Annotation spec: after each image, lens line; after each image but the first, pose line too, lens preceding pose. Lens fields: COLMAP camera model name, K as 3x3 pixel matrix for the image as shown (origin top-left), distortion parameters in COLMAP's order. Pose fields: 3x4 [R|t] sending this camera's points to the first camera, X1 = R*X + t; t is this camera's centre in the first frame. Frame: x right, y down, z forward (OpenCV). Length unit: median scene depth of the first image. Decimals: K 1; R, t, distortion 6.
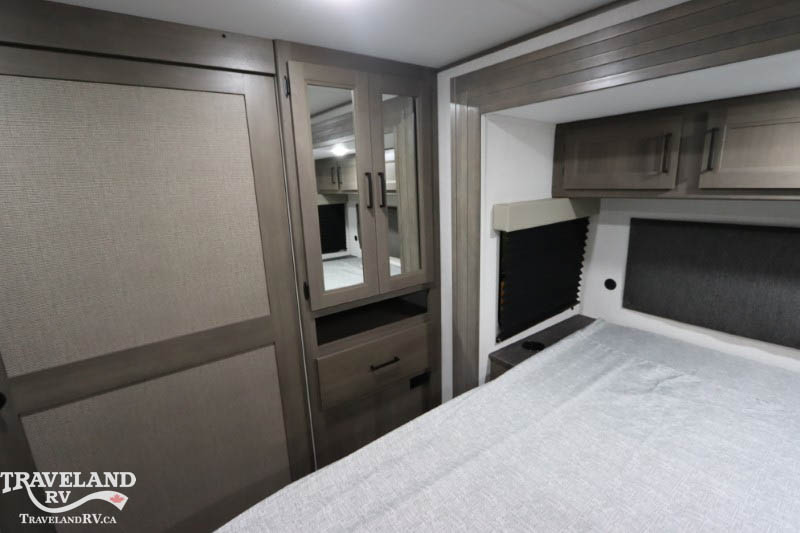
lens RADIAL K [[379.0, 0, 402.2], [0, 379.0, 265.4], [0, 0, 1]] dist [-0.017524, 0.001000]
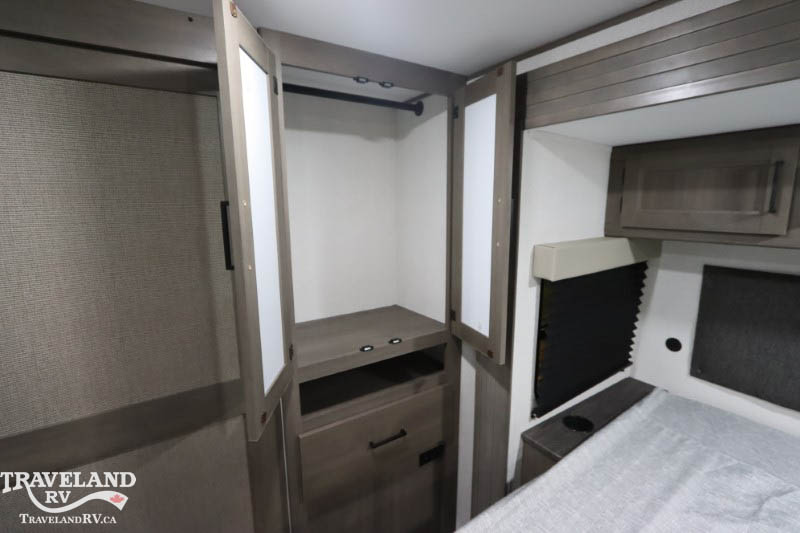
lens RADIAL K [[379.0, 0, 404.7], [0, 379.0, 267.5], [0, 0, 1]] dist [-0.017524, 0.001000]
pose [[0.998520, 0.037761, -0.039137, 0.006970], [-0.039575, 0.998125, -0.046684, -0.064839], [0.037300, 0.048163, 0.998143, 0.205334]]
